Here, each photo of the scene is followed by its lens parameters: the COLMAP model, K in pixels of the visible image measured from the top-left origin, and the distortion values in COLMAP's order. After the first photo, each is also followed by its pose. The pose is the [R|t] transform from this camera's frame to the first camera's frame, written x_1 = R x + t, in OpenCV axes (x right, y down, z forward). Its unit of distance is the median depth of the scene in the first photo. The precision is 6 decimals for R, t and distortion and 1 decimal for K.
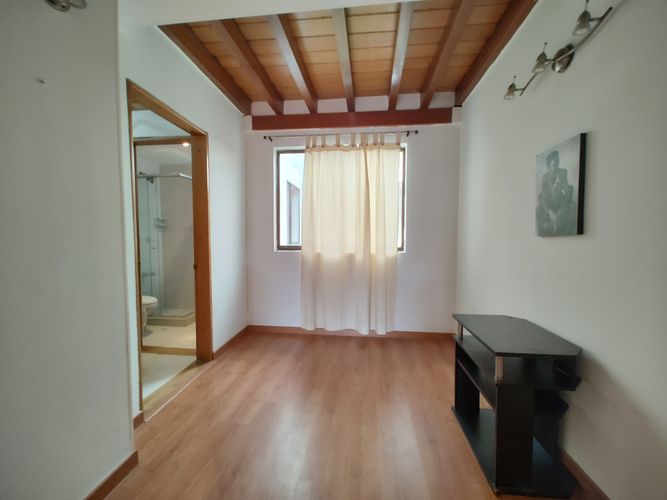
lens RADIAL K [[271.5, 0, 333.4], [0, 271.5, 249.9], [0, 0, 1]] dist [0.002461, -0.006205]
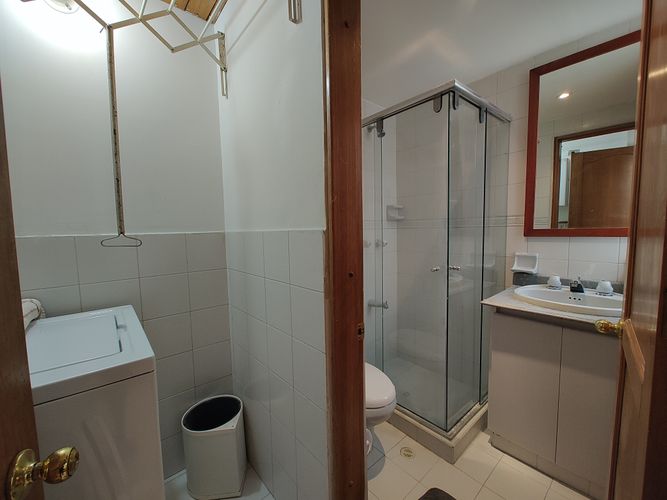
lens RADIAL K [[278.9, 0, 335.0], [0, 278.9, 248.0], [0, 0, 1]] dist [0.001799, 0.000239]
pose [[0.741421, 0.027961, -0.670457, -0.446792], [-0.010625, 0.999495, 0.029933, -0.056857], [0.670956, -0.015069, 0.741344, 0.639790]]
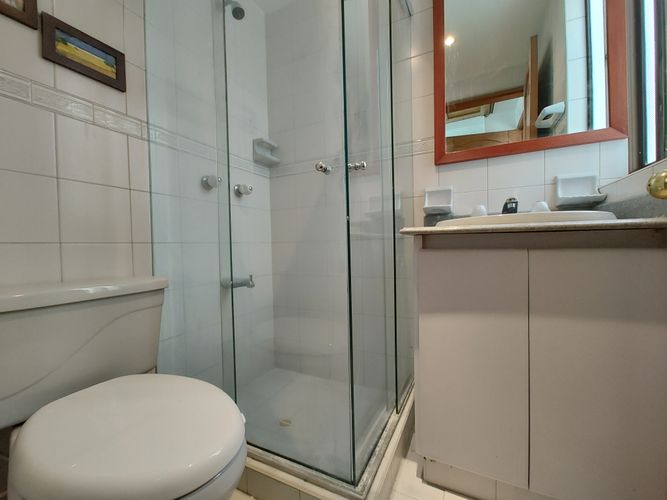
lens RADIAL K [[278.9, 0, 335.0], [0, 278.9, 248.0], [0, 0, 1]] dist [0.001799, 0.000239]
pose [[0.942128, -0.023036, -0.334460, -0.546458], [0.011457, 0.999266, -0.036550, 0.071106], [0.335057, 0.030603, 0.941701, 0.874802]]
